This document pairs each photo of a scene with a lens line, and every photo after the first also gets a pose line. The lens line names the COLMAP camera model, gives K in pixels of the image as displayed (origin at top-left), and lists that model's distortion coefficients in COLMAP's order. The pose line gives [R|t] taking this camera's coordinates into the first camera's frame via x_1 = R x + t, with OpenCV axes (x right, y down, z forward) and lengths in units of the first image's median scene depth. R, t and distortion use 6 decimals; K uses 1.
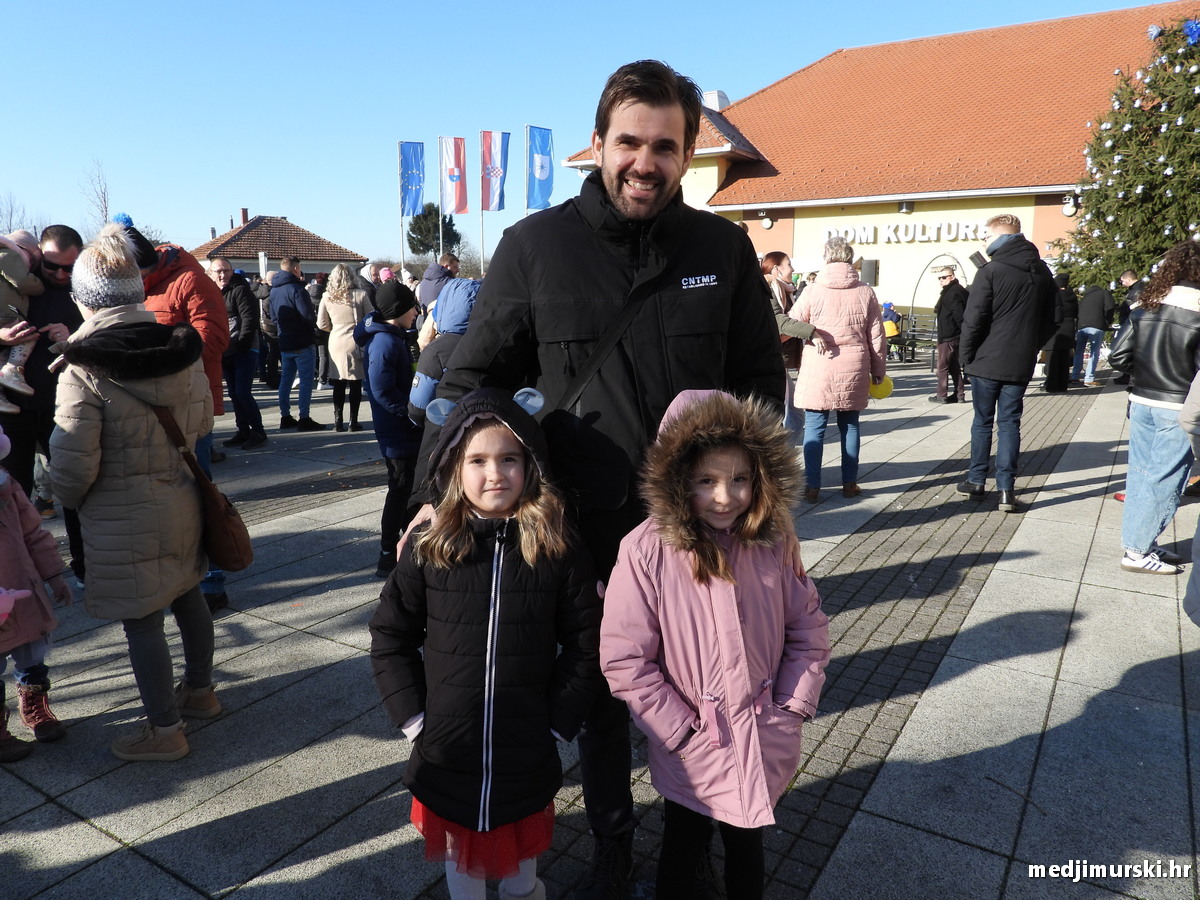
lens RADIAL K [[860.5, 0, 602.0], [0, 860.5, 448.9], [0, 0, 1]] dist [-0.020040, 0.010176]
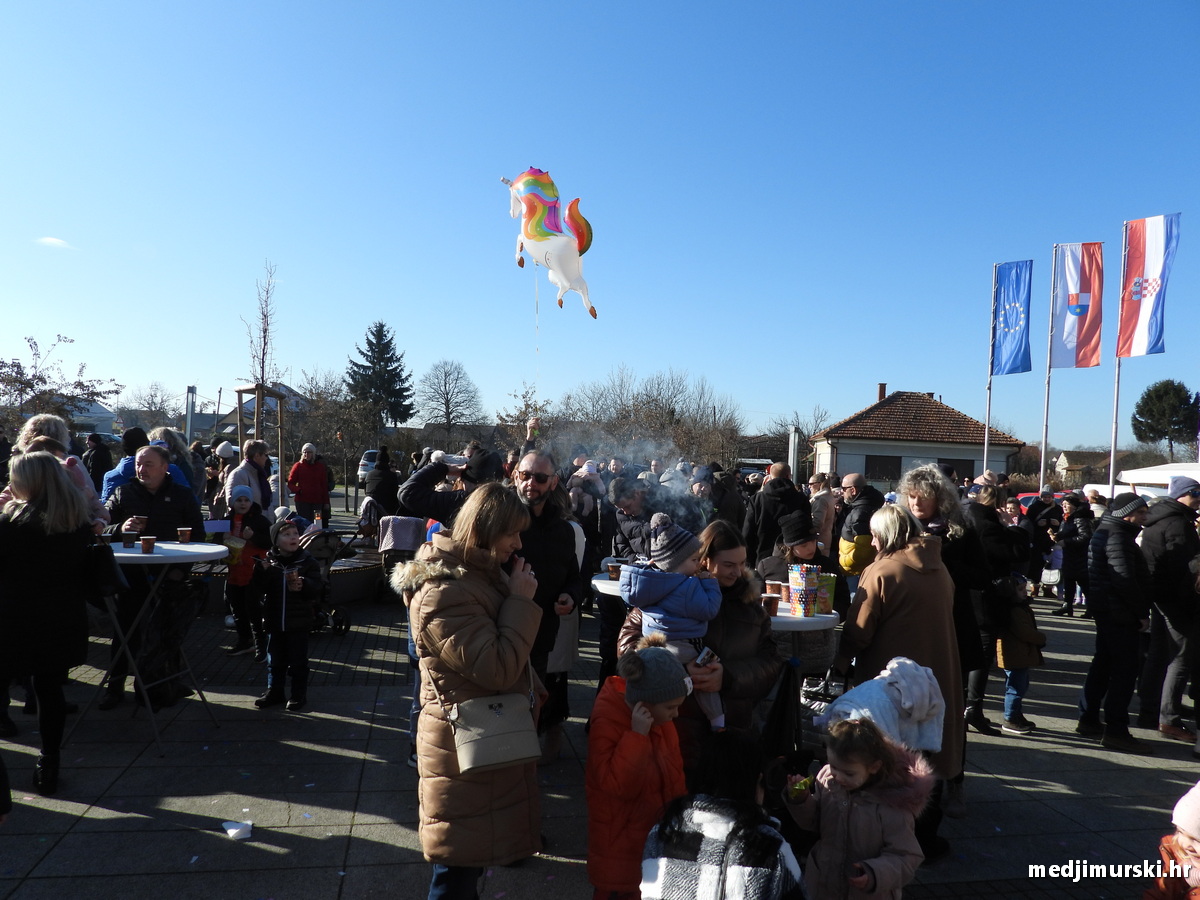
lens RADIAL K [[860.5, 0, 602.0], [0, 860.5, 448.9], [0, 0, 1]] dist [-0.020040, 0.010176]
pose [[0.697535, 0.026667, -0.716054, 0.026570], [-0.177028, 0.974743, -0.136148, -0.082784], [0.694338, 0.221730, 0.684639, 0.393758]]
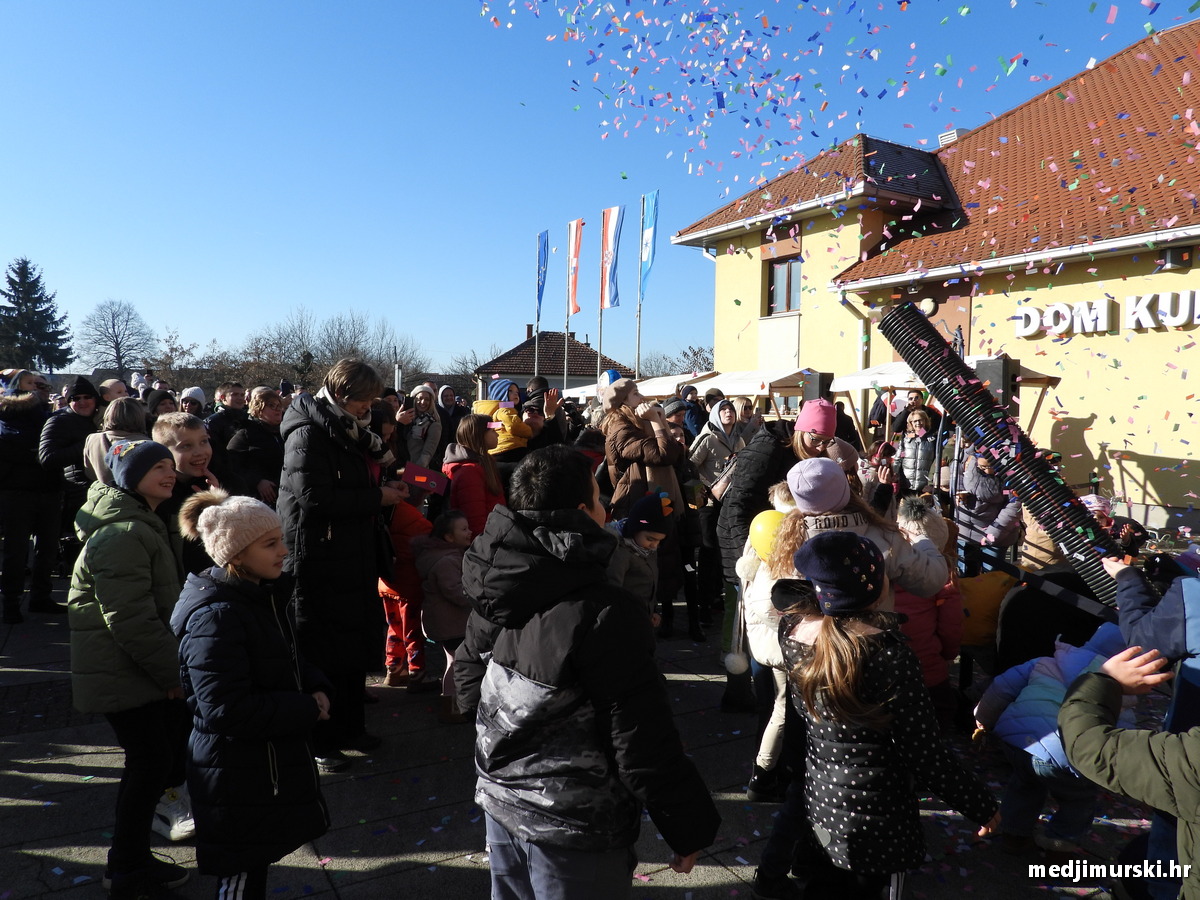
lens RADIAL K [[860.5, 0, 602.0], [0, 860.5, 448.9], [0, 0, 1]] dist [-0.020040, 0.010176]
pose [[0.888088, 0.036728, -0.458204, 0.222122], [-0.098109, 0.988979, -0.110881, -0.066334], [0.449082, 0.143426, 0.881904, 0.330949]]
